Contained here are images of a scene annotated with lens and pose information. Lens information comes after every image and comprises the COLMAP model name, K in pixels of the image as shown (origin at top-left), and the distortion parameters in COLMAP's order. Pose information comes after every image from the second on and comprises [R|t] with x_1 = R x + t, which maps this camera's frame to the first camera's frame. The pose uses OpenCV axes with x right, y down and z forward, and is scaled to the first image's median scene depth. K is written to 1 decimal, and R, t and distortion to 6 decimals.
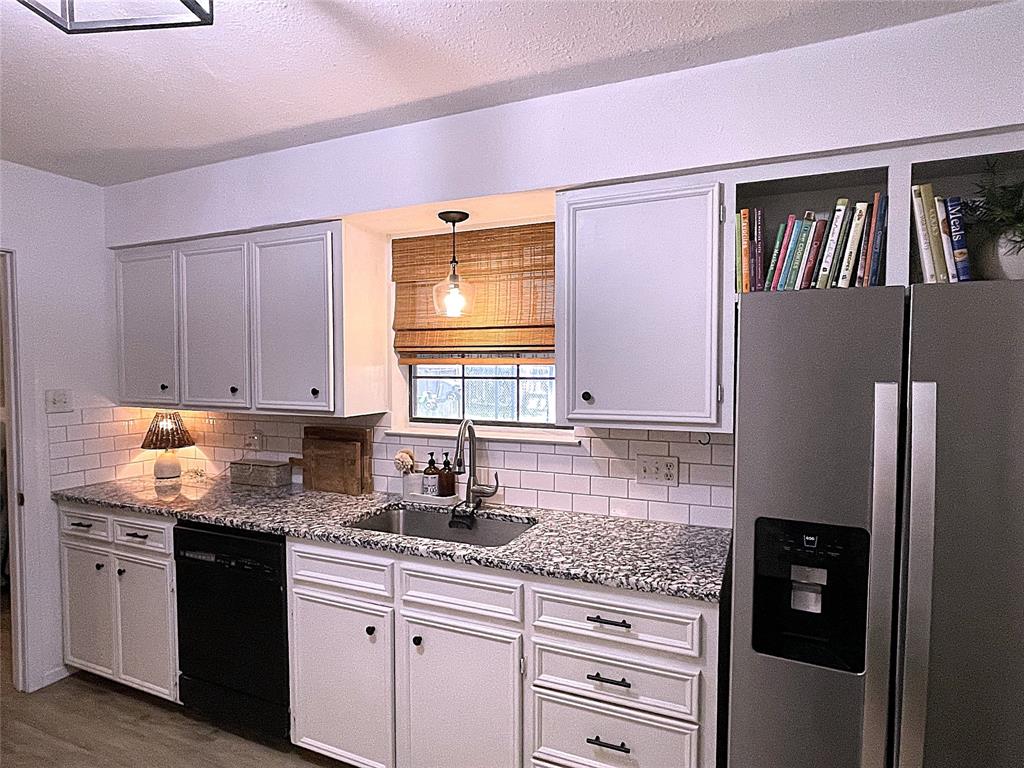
lens RADIAL K [[577.7, 0, 509.3], [0, 577.7, 390.6], [0, 0, 1]] dist [-0.002404, -0.001909]
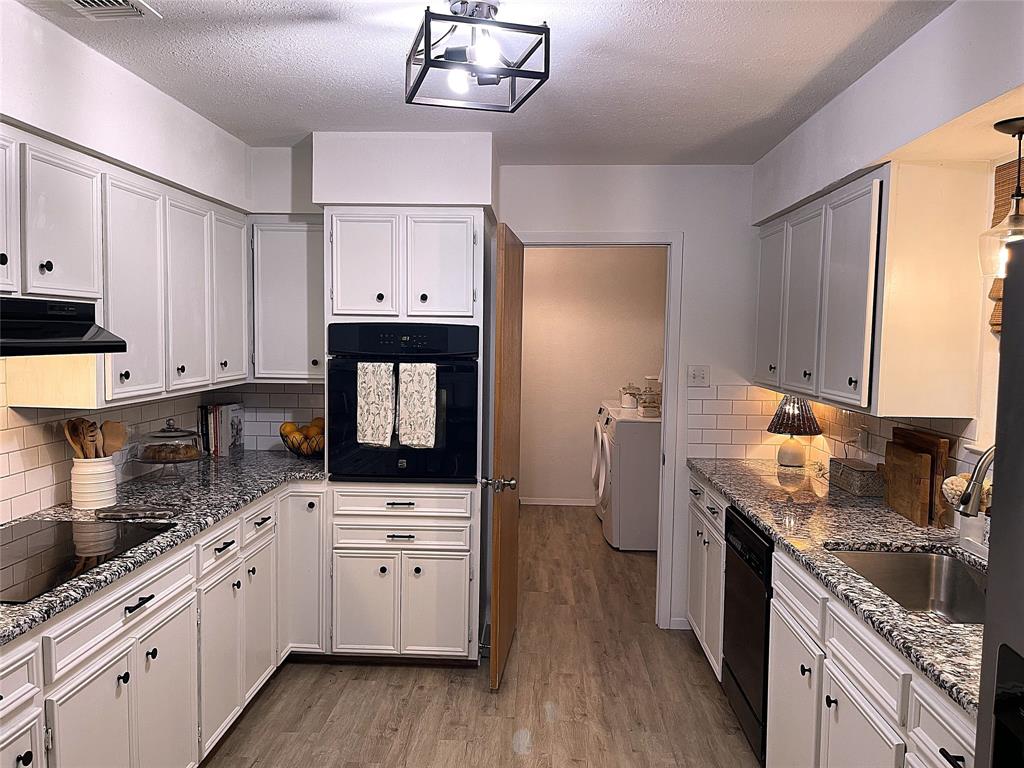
lens RADIAL K [[774.1, 0, 505.5], [0, 774.1, 385.8], [0, 0, 1]] dist [0.055437, -0.063677]
pose [[0.360572, 0.067128, -0.930313, 0.508442], [-0.053358, 0.997258, 0.051278, -0.022278], [0.931204, 0.031150, 0.363165, 0.147096]]
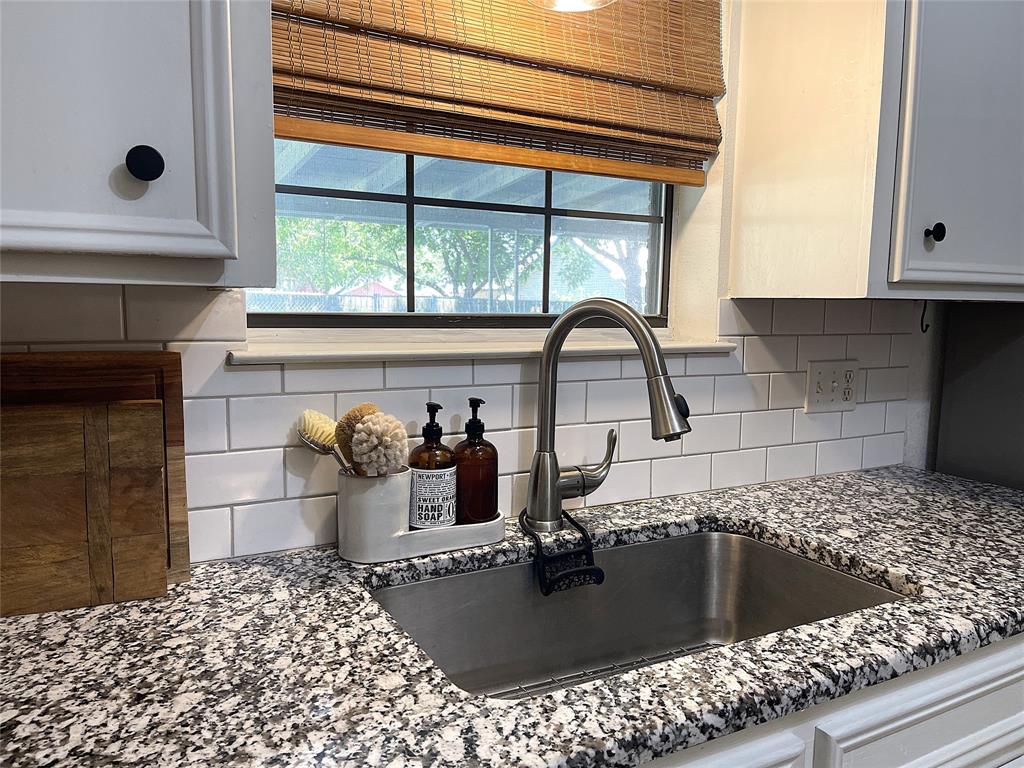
lens RADIAL K [[774.1, 0, 513.6], [0, 774.1, 376.8], [0, 0, 1]] dist [0.055437, -0.063677]
pose [[0.607155, -0.068324, 0.791641, -0.489249], [0.021419, 0.997342, 0.069650, 0.062197], [-0.794295, -0.025332, 0.607004, 0.707374]]
